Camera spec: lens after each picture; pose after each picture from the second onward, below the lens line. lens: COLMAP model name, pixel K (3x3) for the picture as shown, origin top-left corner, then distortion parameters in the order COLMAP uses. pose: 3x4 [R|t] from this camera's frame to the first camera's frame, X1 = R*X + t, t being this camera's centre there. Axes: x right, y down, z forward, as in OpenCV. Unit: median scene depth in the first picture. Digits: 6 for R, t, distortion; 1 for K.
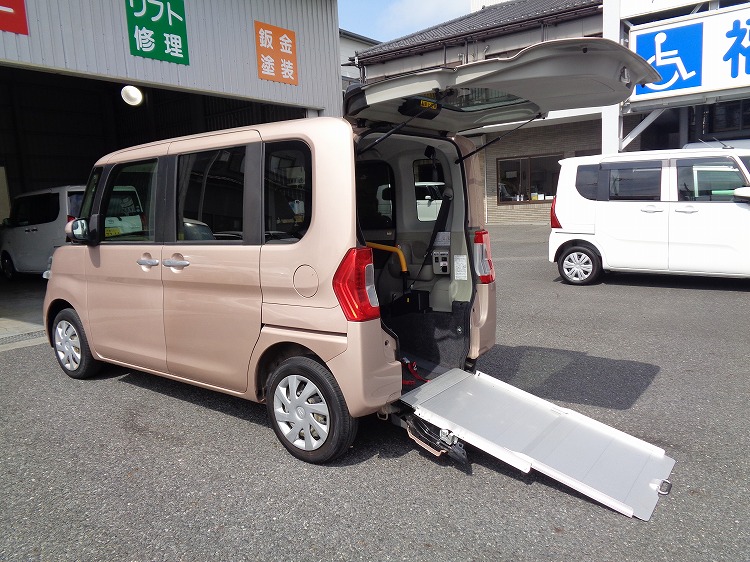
lens RADIAL K [[576.2, 0, 376.6], [0, 576.2, 276.3], [0, 0, 1]] dist [0.014427, -0.001991]
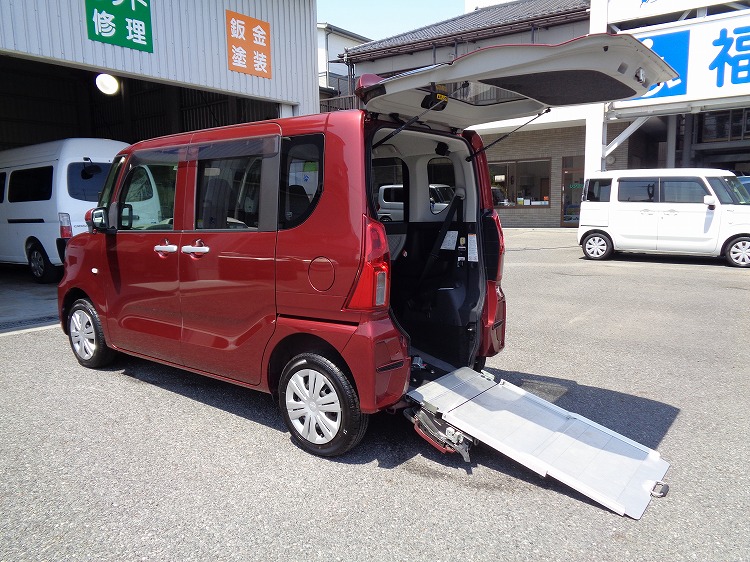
lens RADIAL K [[576.2, 0, 377.2], [0, 576.2, 280.3], [0, 0, 1]] dist [0.014427, -0.001991]
pose [[0.999430, 0.030443, 0.014568, 0.039222], [-0.030547, 0.999509, 0.006939, -0.005679], [-0.014350, -0.007380, 0.999870, 0.028769]]
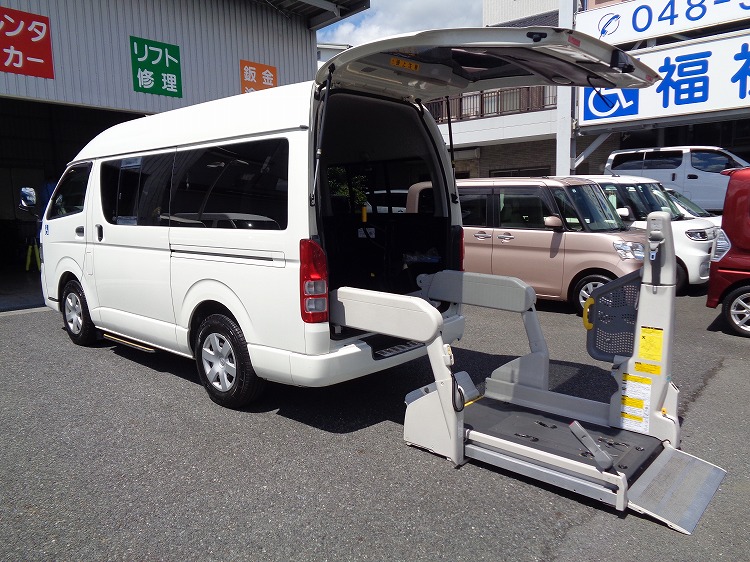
lens RADIAL K [[576.2, 0, 377.2], [0, 576.2, 281.4], [0, 0, 1]] dist [0.014427, -0.001991]
pose [[0.997111, 0.034951, -0.067436, 0.171811], [-0.034475, 0.999372, 0.008217, 0.007278], [0.067681, -0.005868, 0.997690, -0.197034]]
